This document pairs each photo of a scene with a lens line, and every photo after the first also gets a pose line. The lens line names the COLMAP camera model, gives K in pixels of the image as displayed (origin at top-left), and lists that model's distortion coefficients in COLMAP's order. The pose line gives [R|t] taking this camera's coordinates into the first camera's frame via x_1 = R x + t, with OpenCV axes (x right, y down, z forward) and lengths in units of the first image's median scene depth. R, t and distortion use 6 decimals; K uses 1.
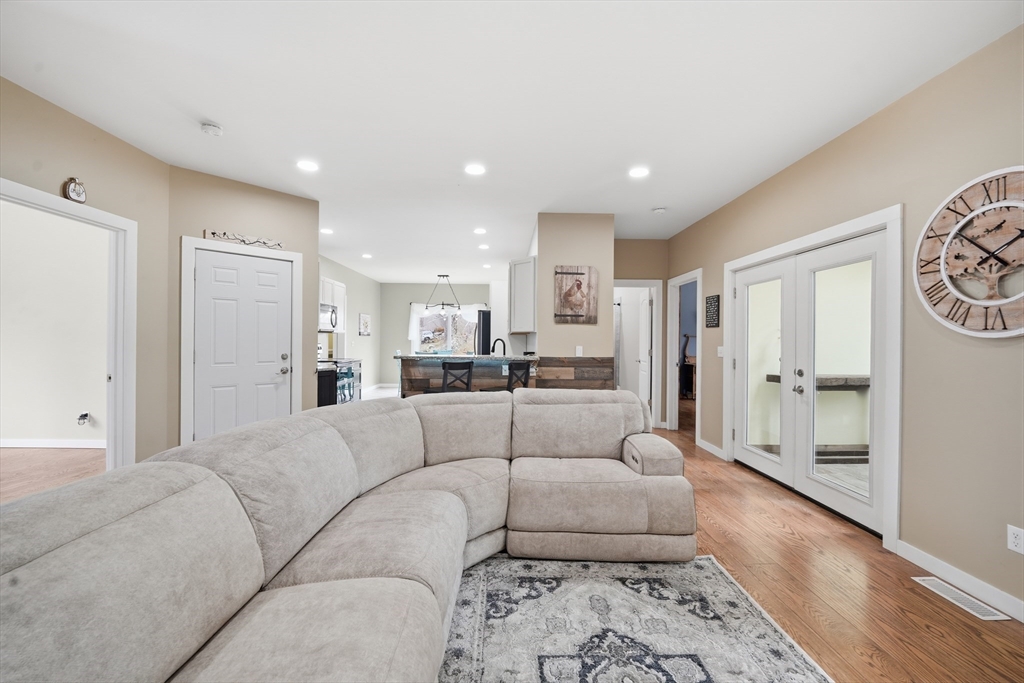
lens RADIAL K [[413.9, 0, 512.4], [0, 413.9, 340.6], [0, 0, 1]] dist [-0.003589, -0.004282]
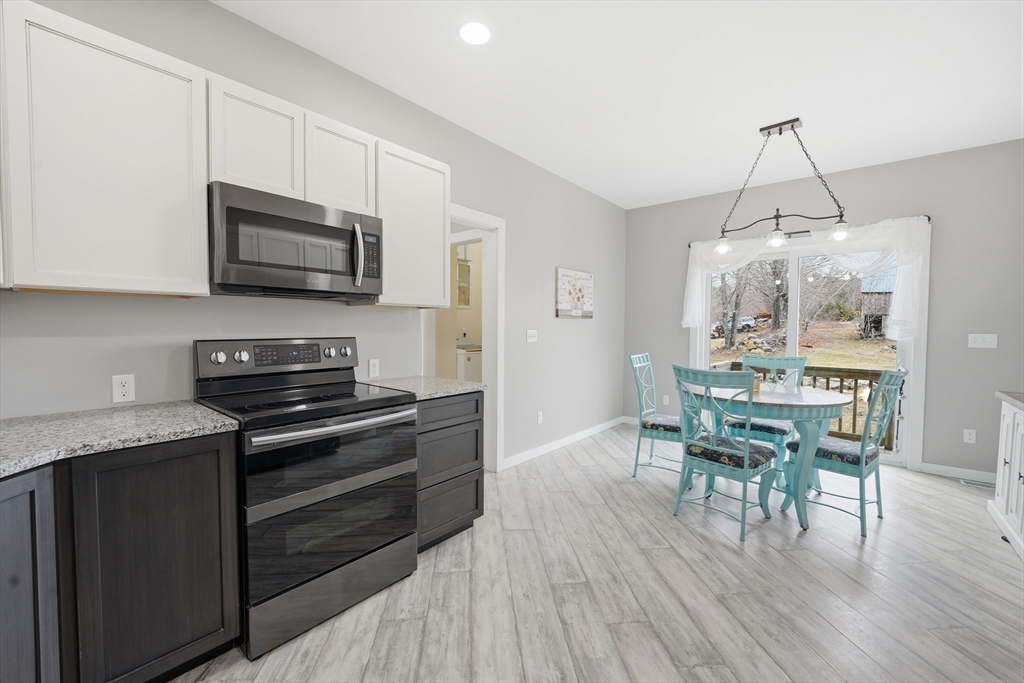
lens RADIAL K [[413.9, 0, 512.4], [0, 413.9, 340.6], [0, 0, 1]] dist [-0.003589, -0.004282]
pose [[0.750438, 0.017373, -0.660712, -0.257984], [0.001326, 0.999613, 0.027790, 0.000933], [0.660939, -0.021731, 0.750125, 1.473890]]
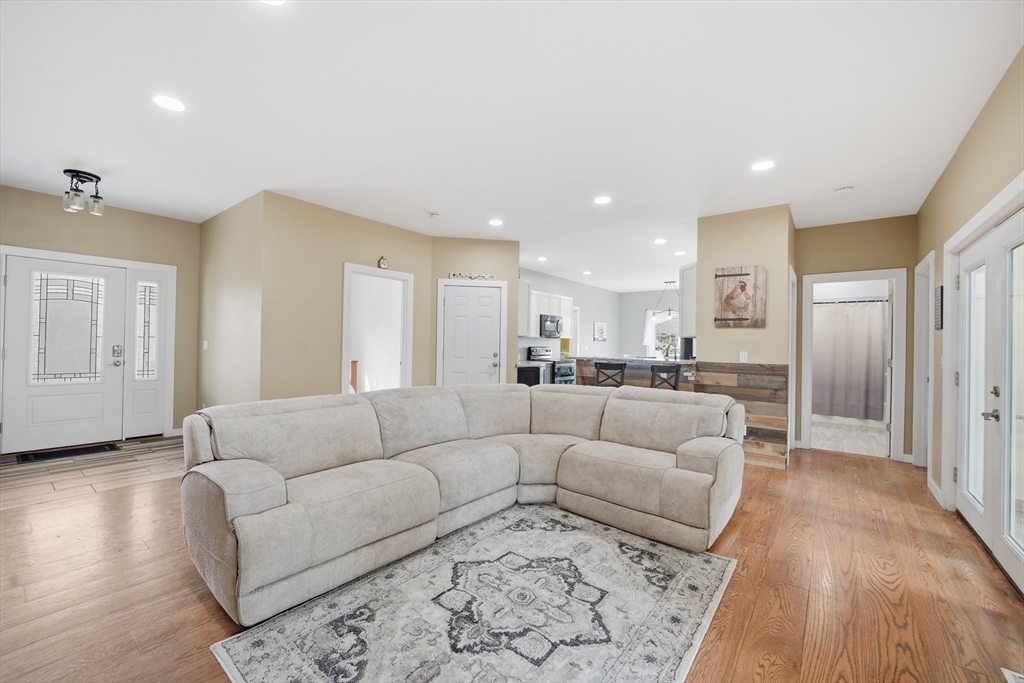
lens RADIAL K [[413.9, 0, 512.4], [0, 413.9, 340.6], [0, 0, 1]] dist [-0.003589, -0.004282]
pose [[0.774832, 0.001395, -0.632166, 0.415184], [-0.010672, 0.999884, -0.010874, 0.005241], [0.632078, 0.015172, 0.774757, -0.070893]]
